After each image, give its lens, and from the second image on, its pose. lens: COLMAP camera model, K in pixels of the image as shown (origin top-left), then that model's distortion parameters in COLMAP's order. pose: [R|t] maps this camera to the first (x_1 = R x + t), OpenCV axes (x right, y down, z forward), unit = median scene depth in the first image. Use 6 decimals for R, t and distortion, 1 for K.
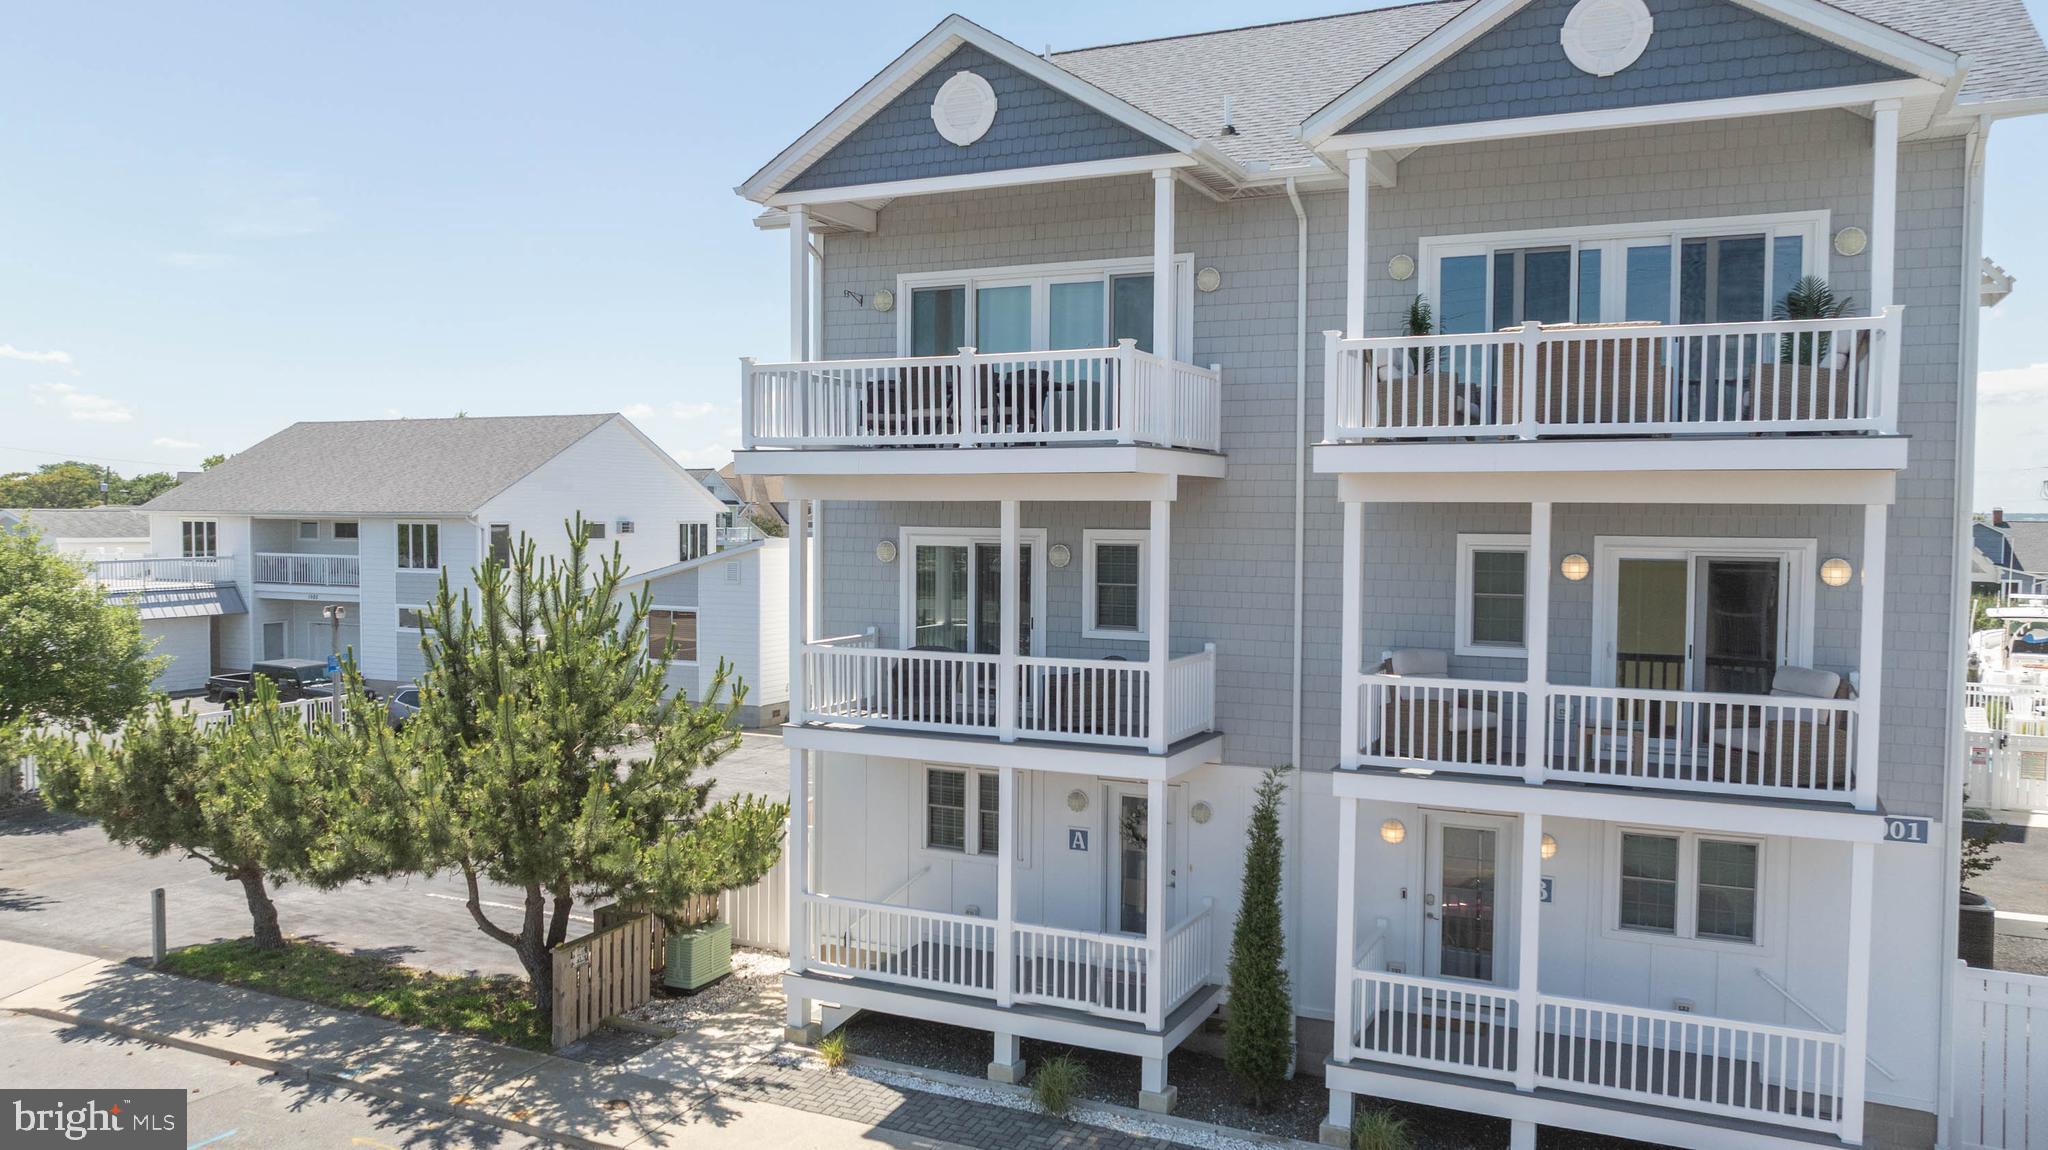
lens RADIAL K [[1505.3, 0, 1024.0], [0, 1505.3, 575.0], [0, 0, 1]] dist [-0.026961, 0.000976]
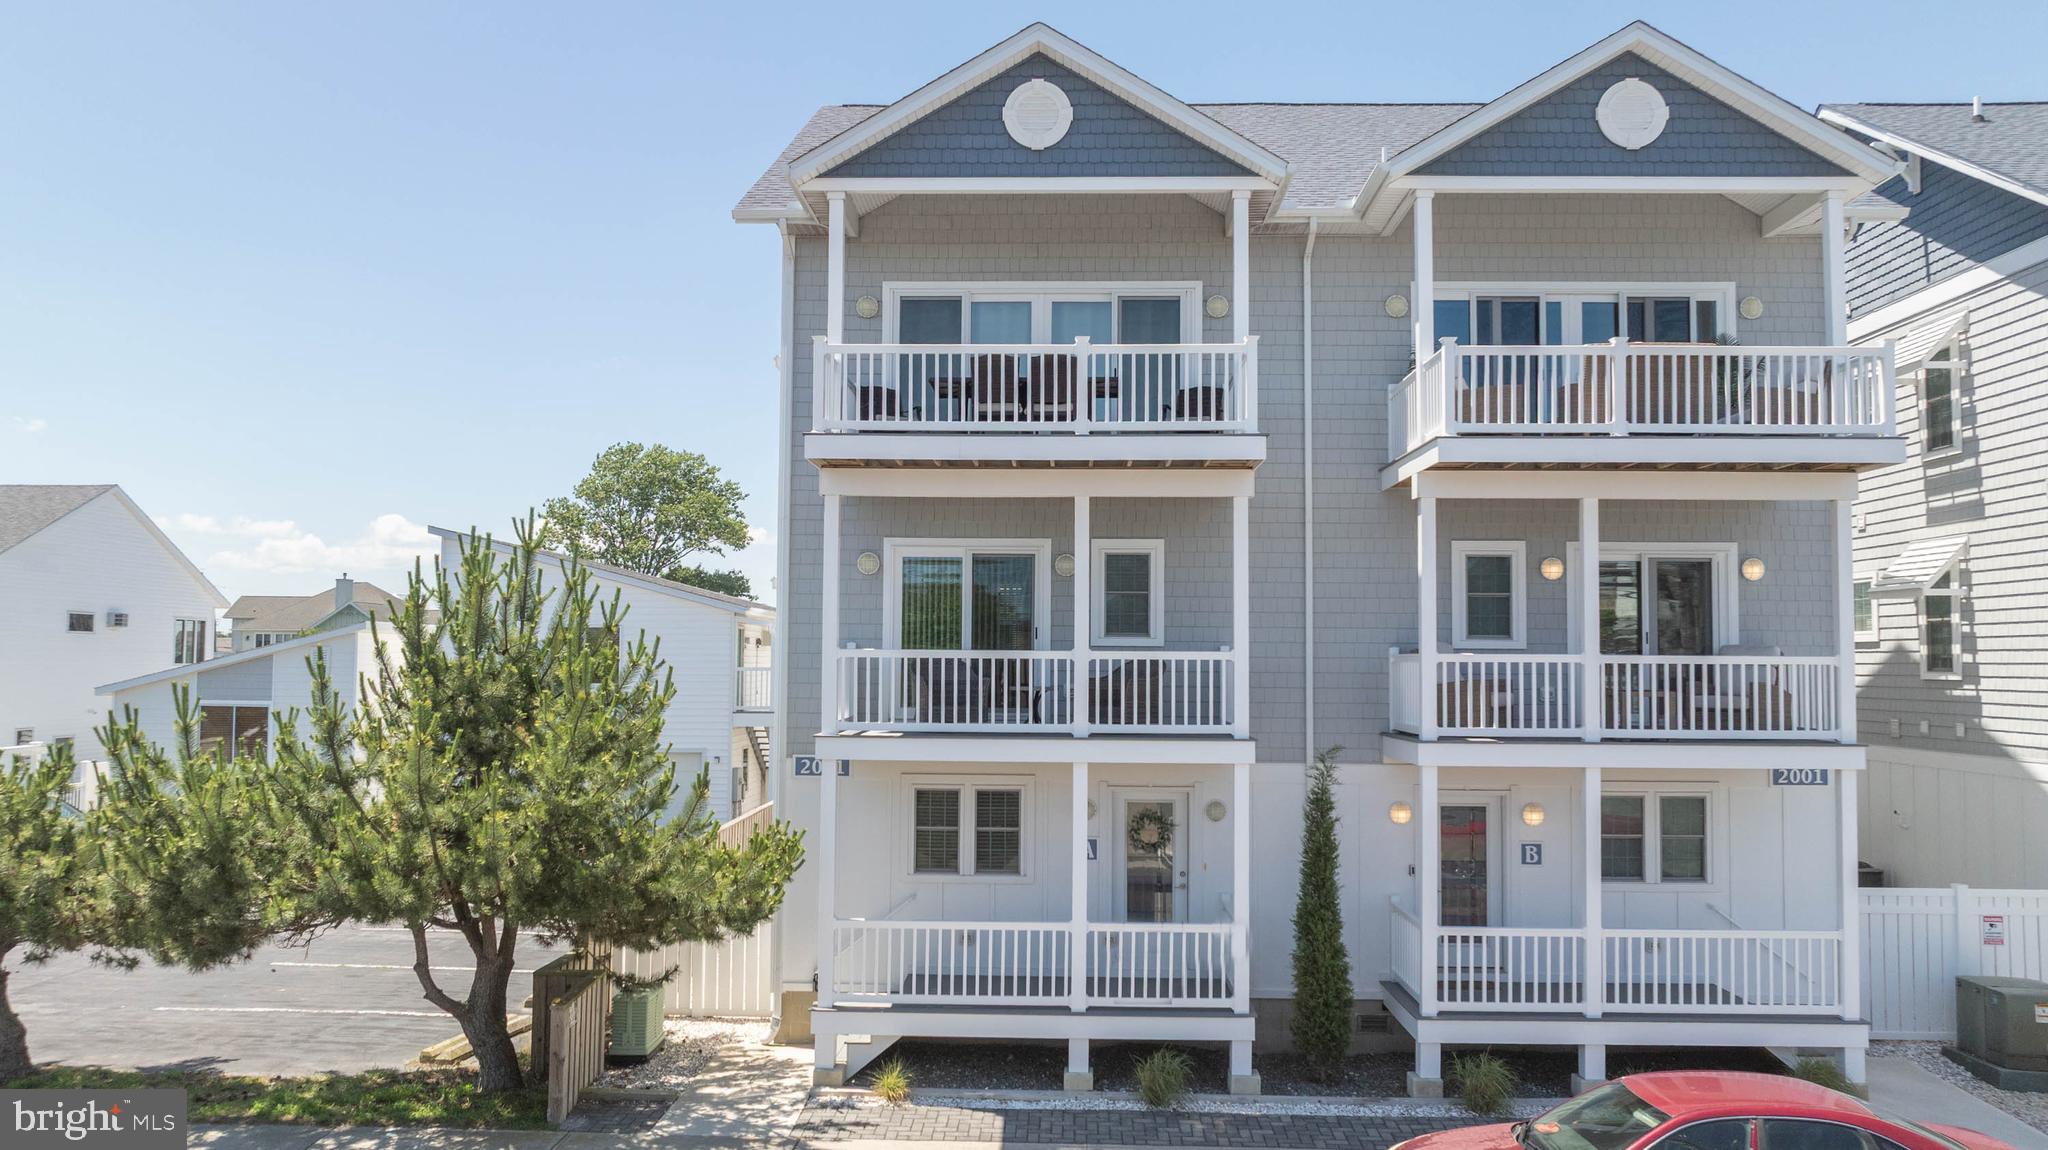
lens RADIAL K [[1505.3, 0, 1024.0], [0, 1505.3, 575.0], [0, 0, 1]] dist [-0.026961, 0.000976]
pose [[0.915814, 0.022740, 0.400958, -0.452163], [0.015872, 0.995566, -0.092714, 0.096480], [-0.401288, 0.091273, 0.911393, 0.100317]]
